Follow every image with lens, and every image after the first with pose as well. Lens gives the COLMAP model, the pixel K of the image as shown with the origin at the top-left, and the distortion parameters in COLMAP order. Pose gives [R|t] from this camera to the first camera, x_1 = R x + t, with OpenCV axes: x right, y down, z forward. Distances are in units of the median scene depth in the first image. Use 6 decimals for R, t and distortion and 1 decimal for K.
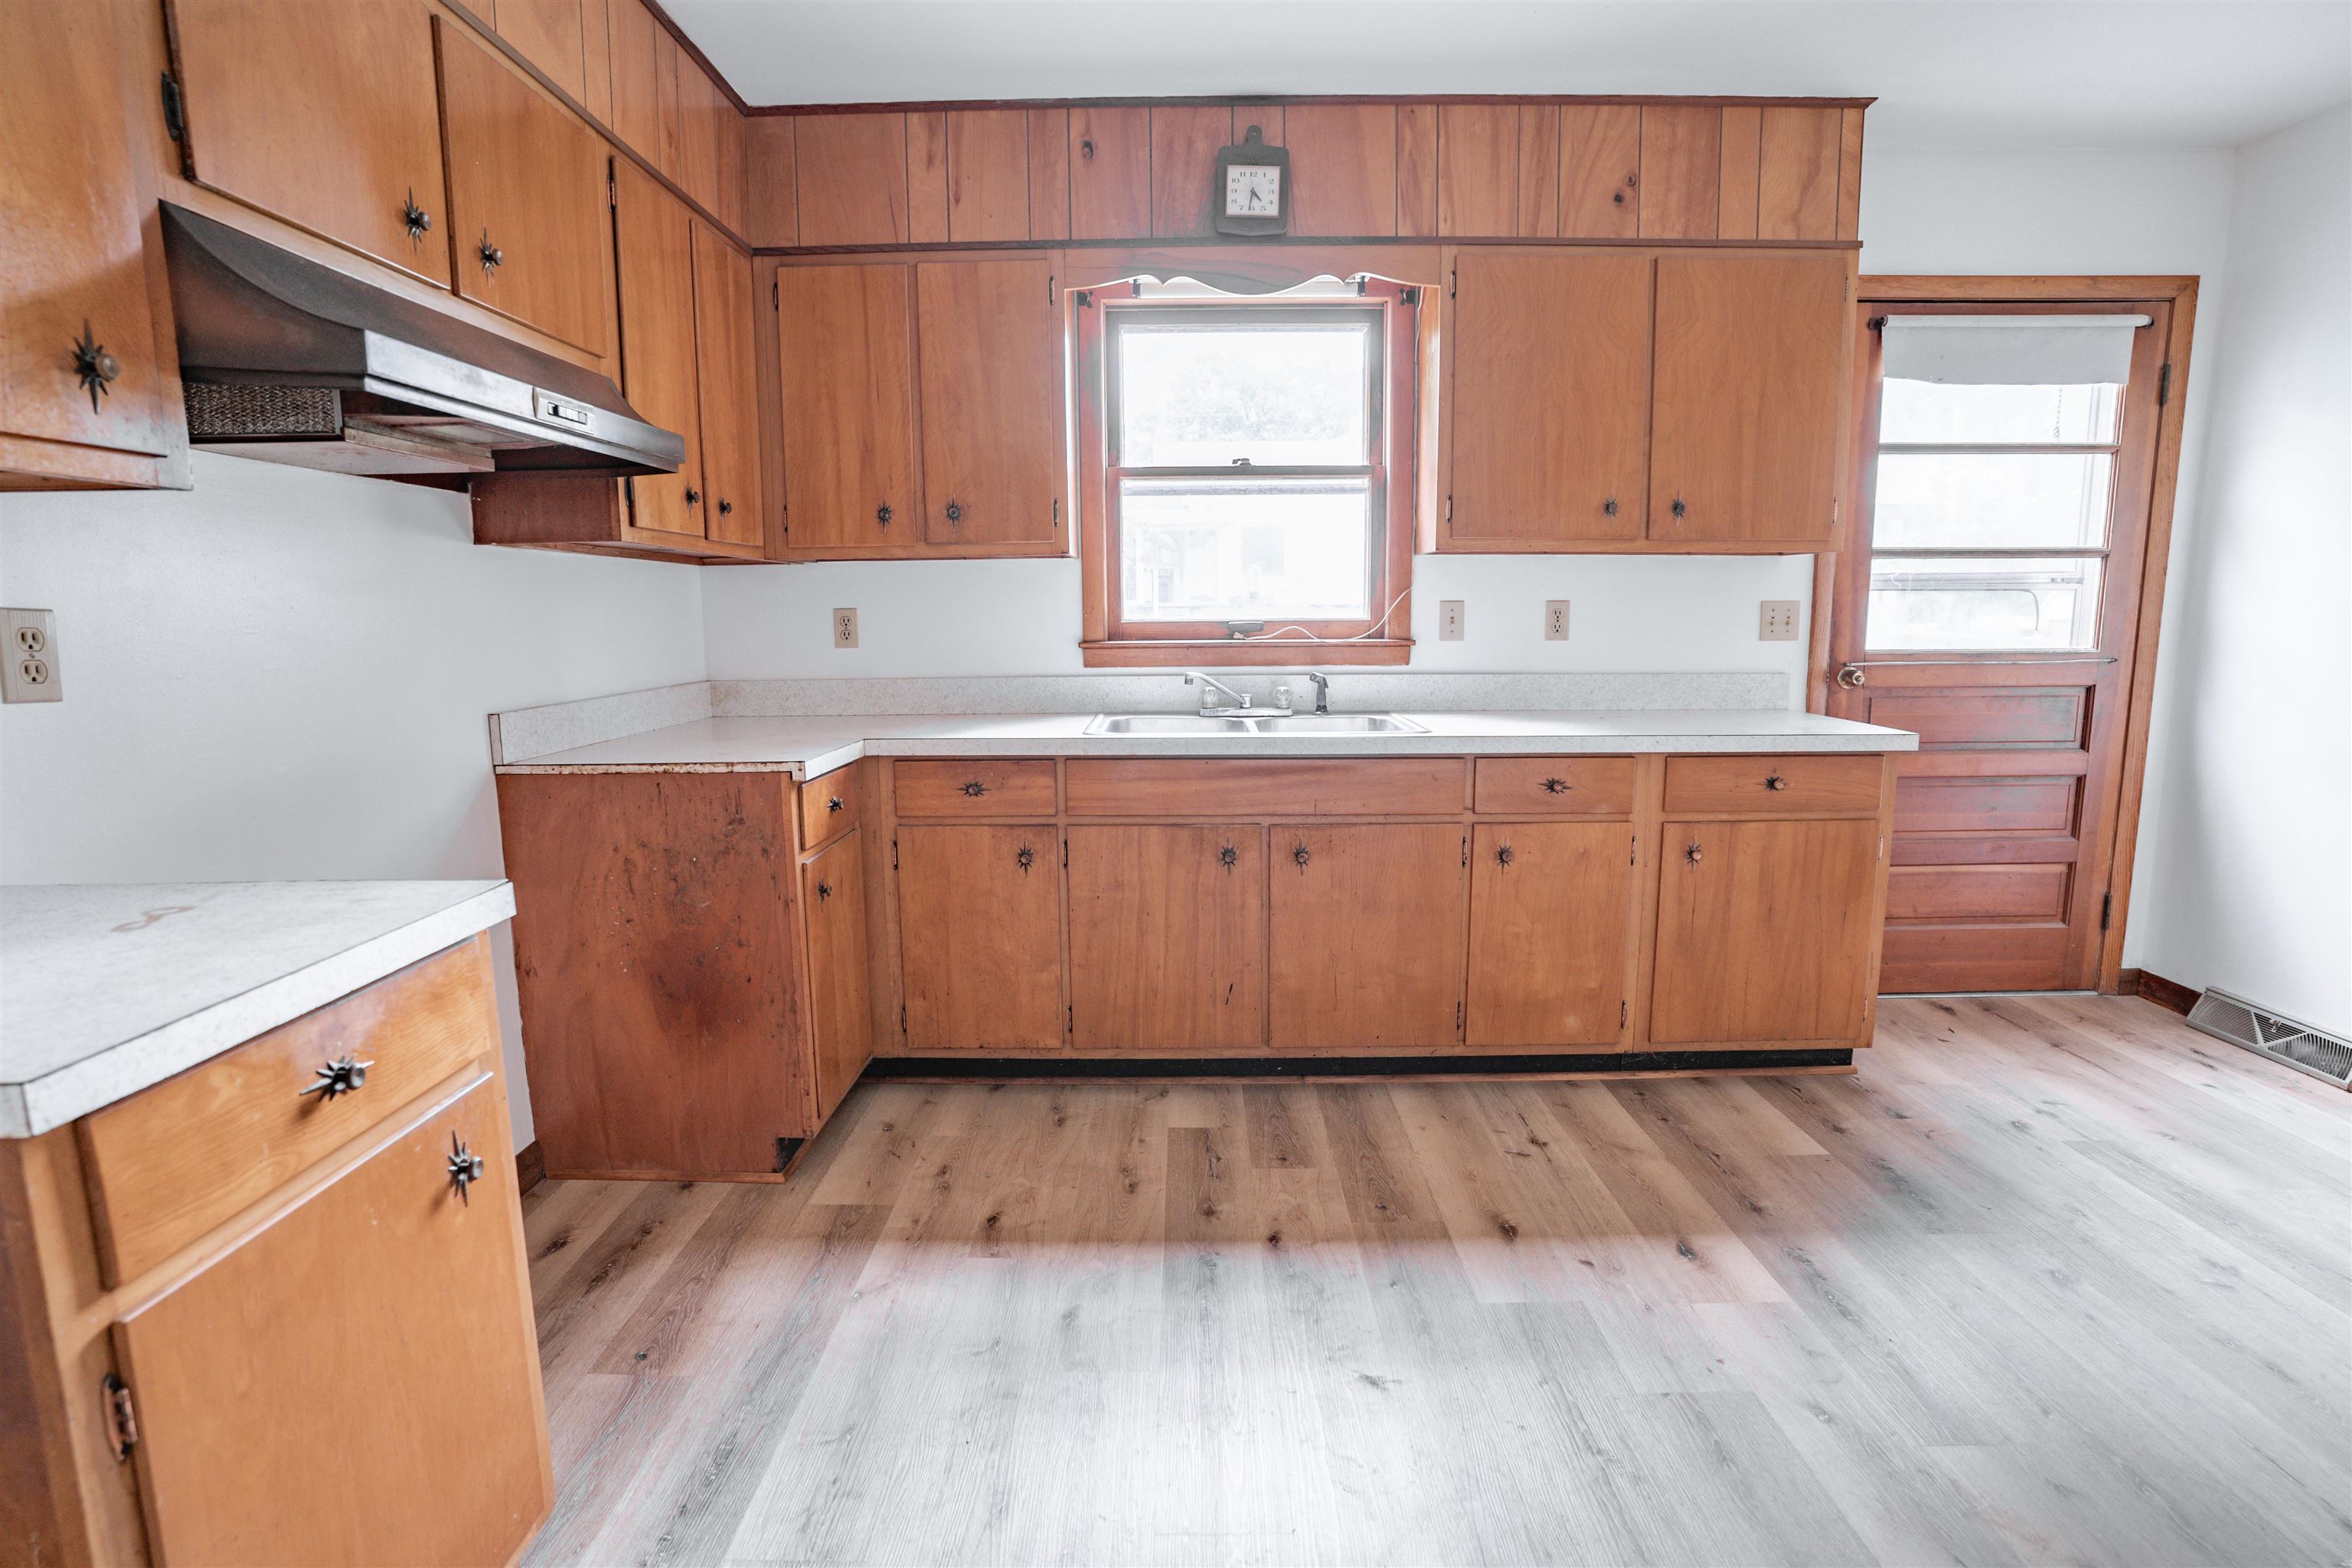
lens RADIAL K [[1161.8, 0, 1175.5], [0, 1161.8, 778.2], [0, 0, 1]] dist [-0.075408, 0.033728]
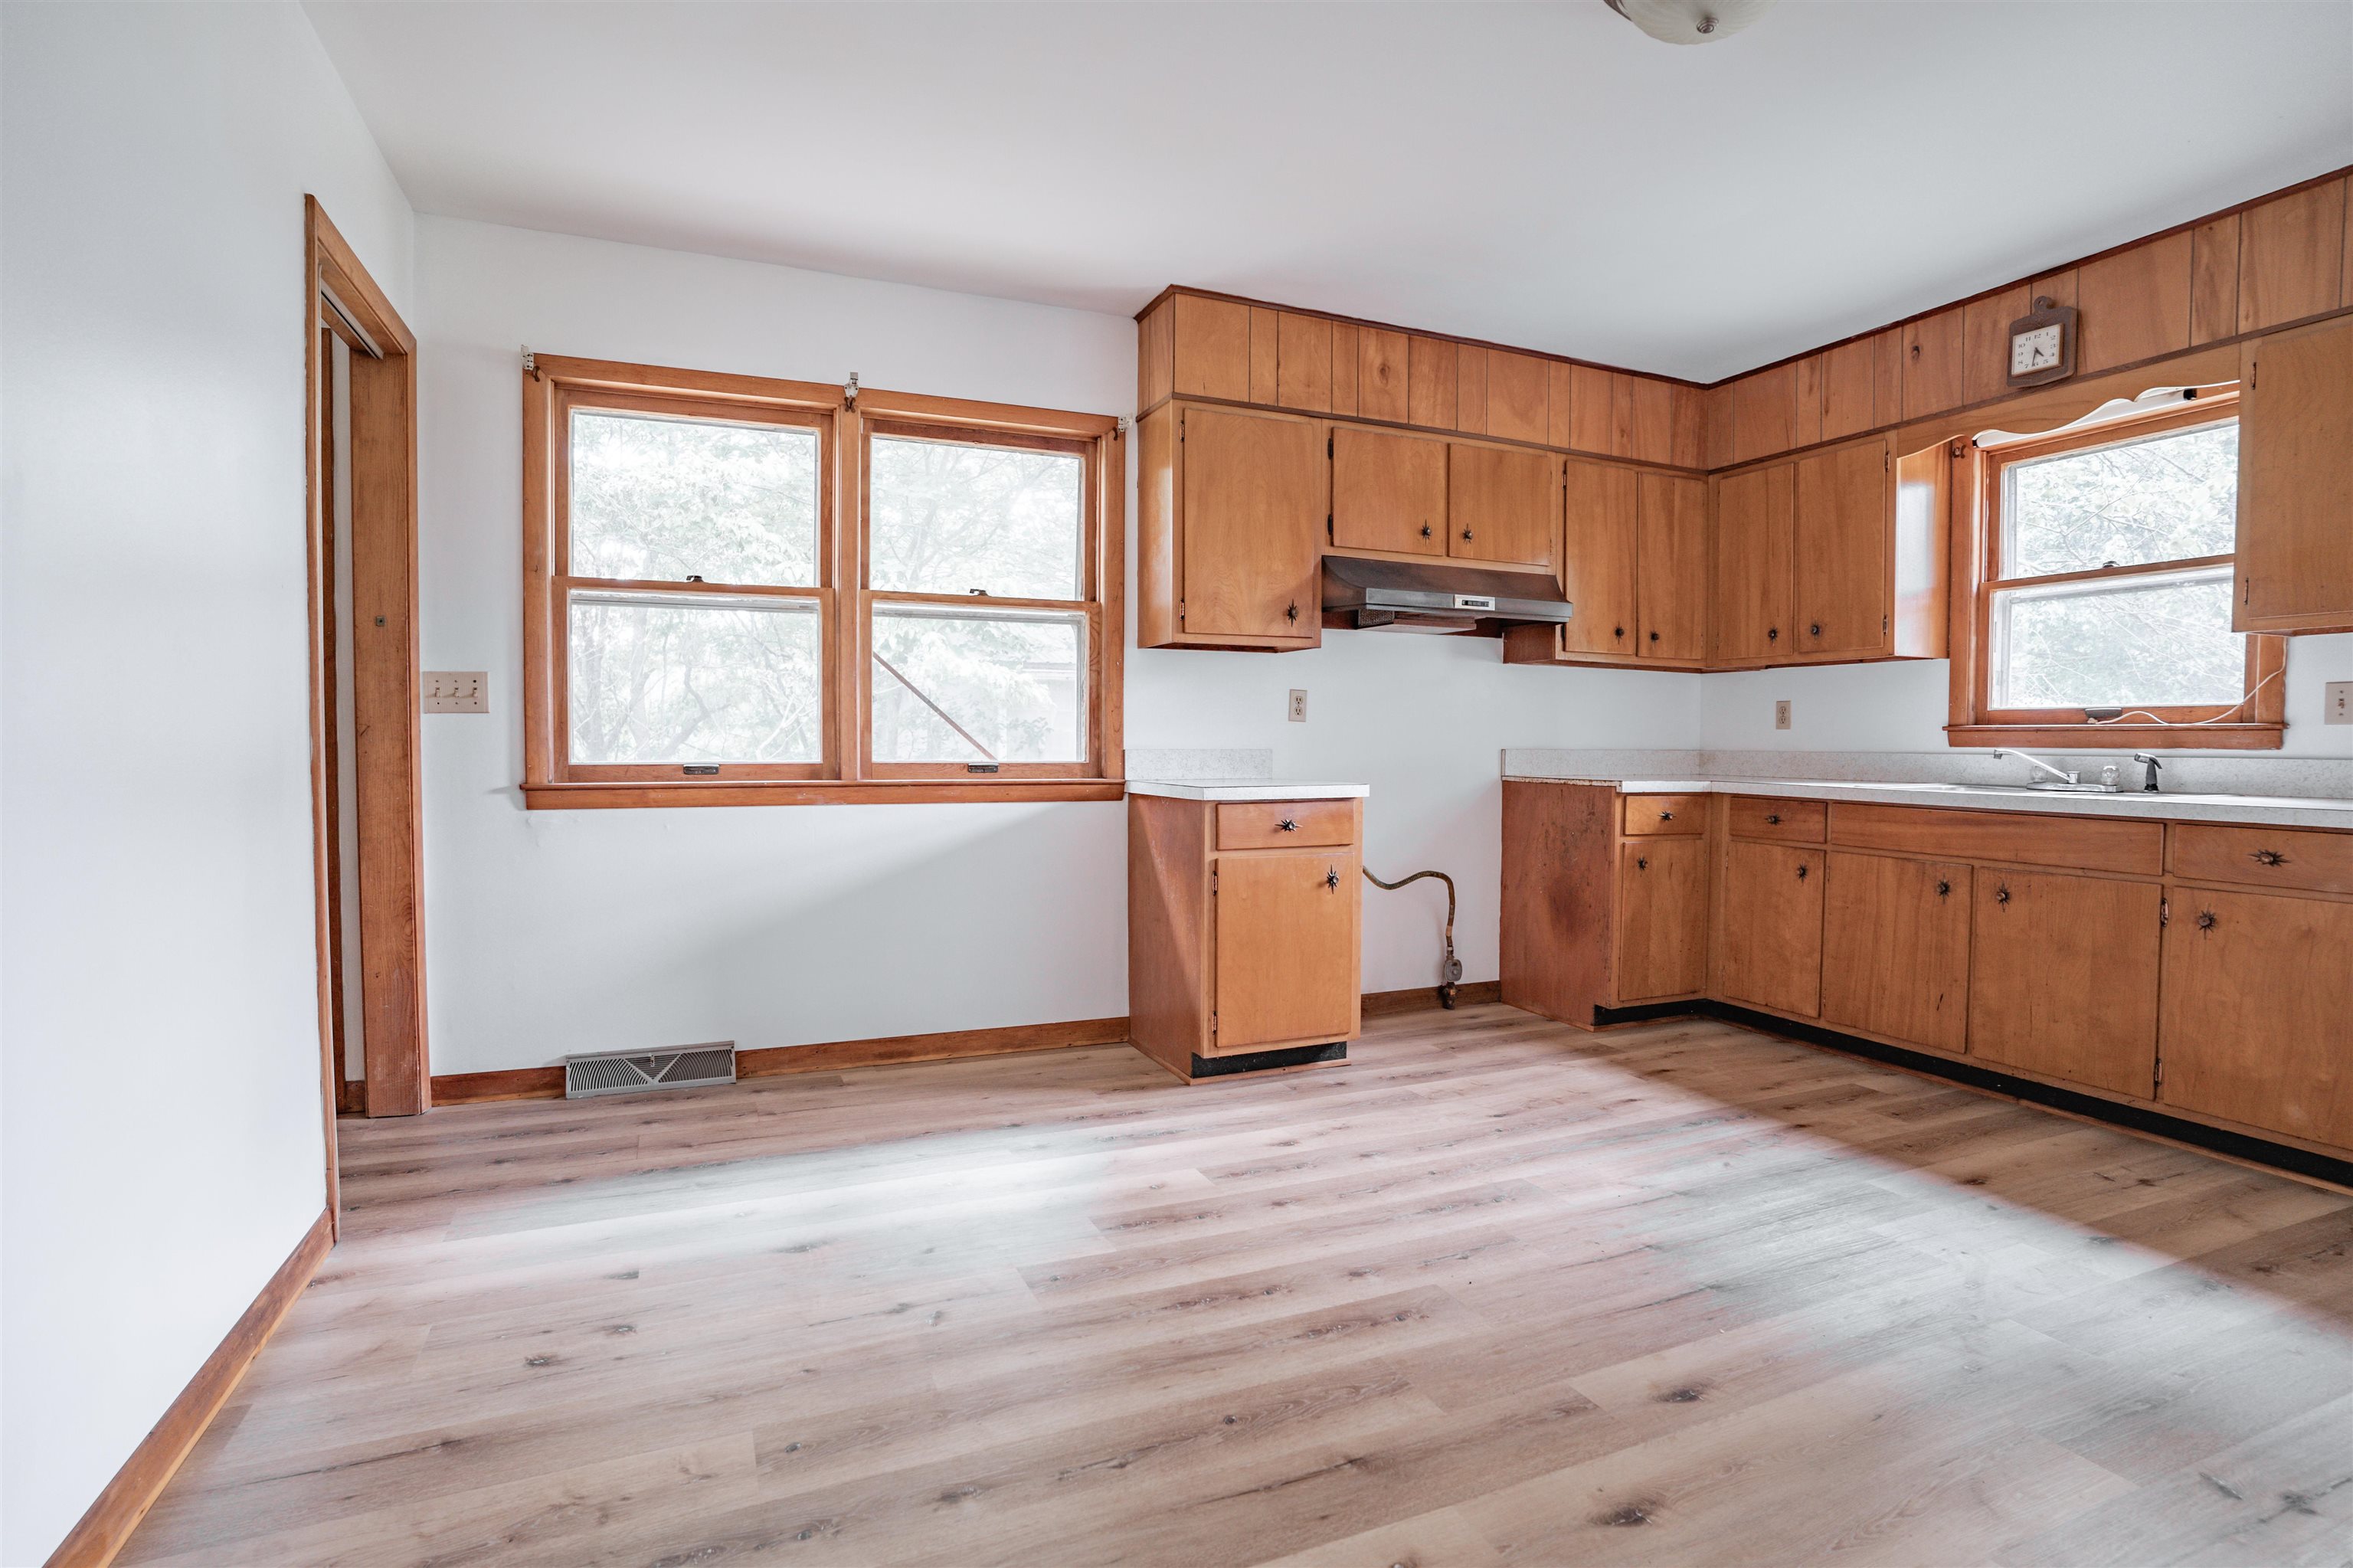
lens RADIAL K [[1163.0, 0, 1176.5], [0, 1163.0, 784.0], [0, 0, 1]] dist [-0.080934, 0.037693]
pose [[0.402122, 0.045352, -0.914462, 0.804504], [-0.141735, 0.989816, -0.013237, 0.087754], [0.904549, 0.134934, 0.404455, -0.245765]]
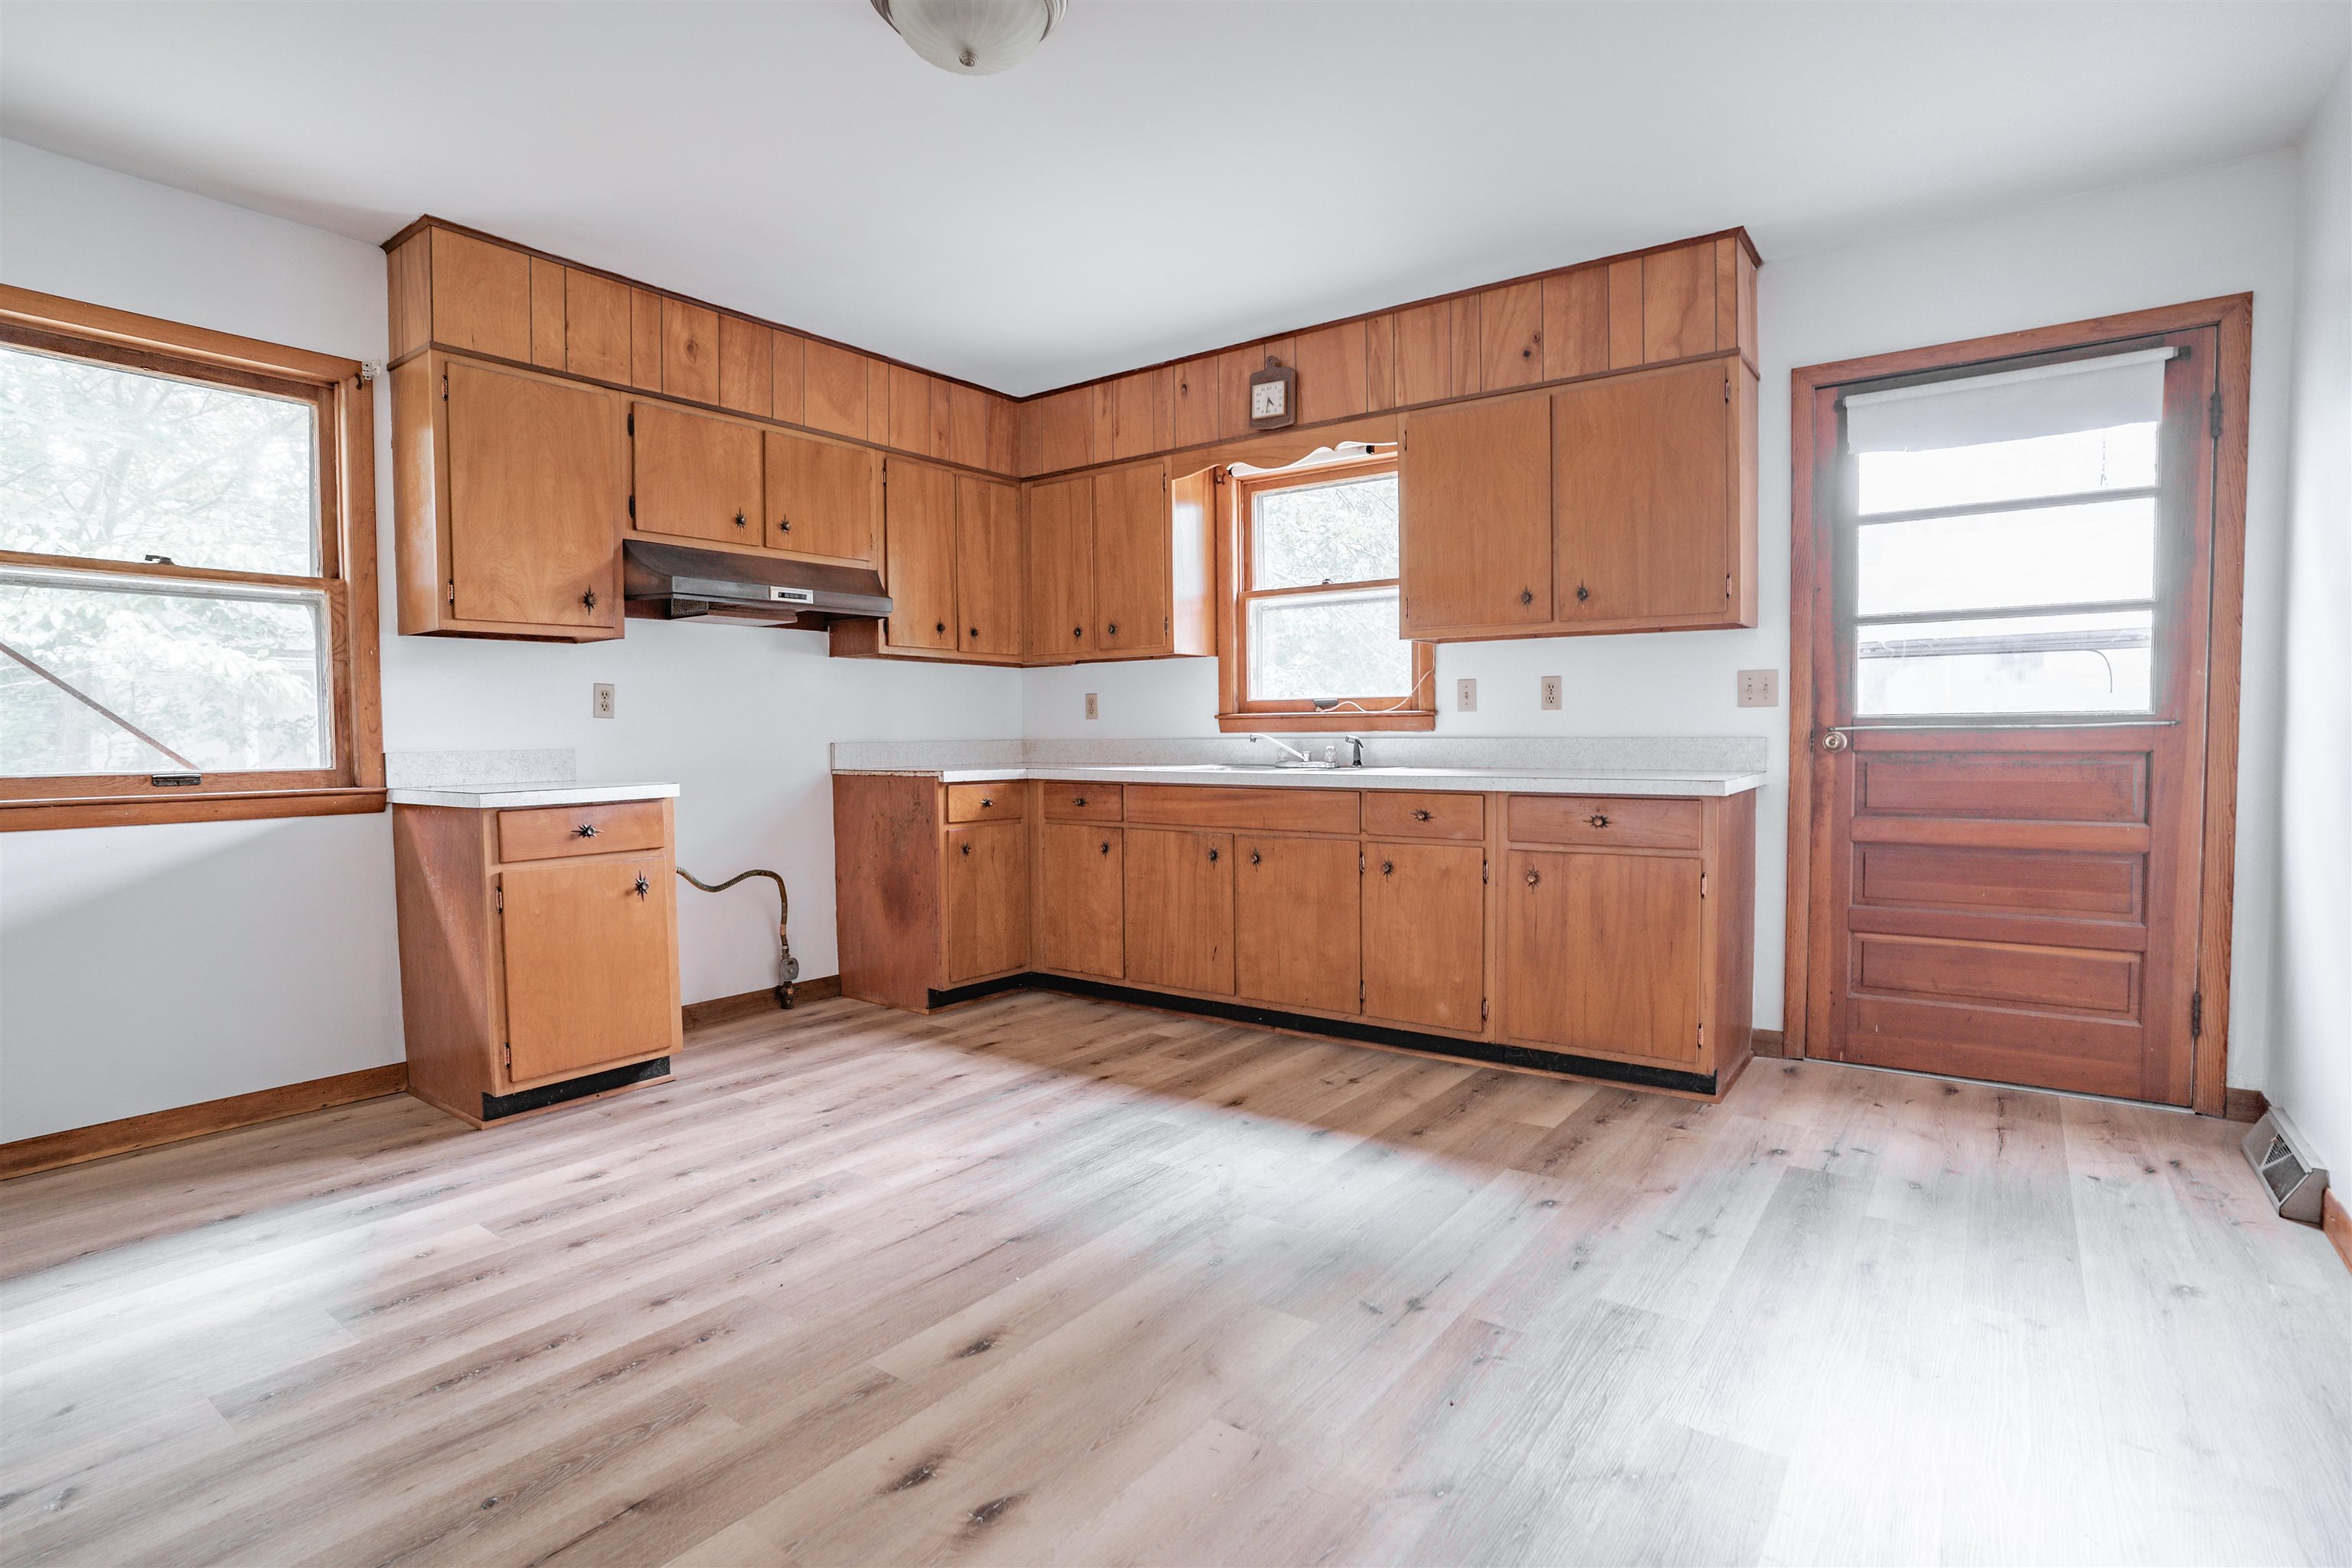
lens RADIAL K [[1166.4, 0, 1170.0], [0, 1166.4, 784.0], [0, 0, 1]] dist [-0.089950, 0.048598]
pose [[0.806456, 0.027165, -0.590670, 0.842451], [-0.083205, 0.994218, -0.067877, 0.080810], [0.585411, 0.103886, 0.804053, -0.202042]]
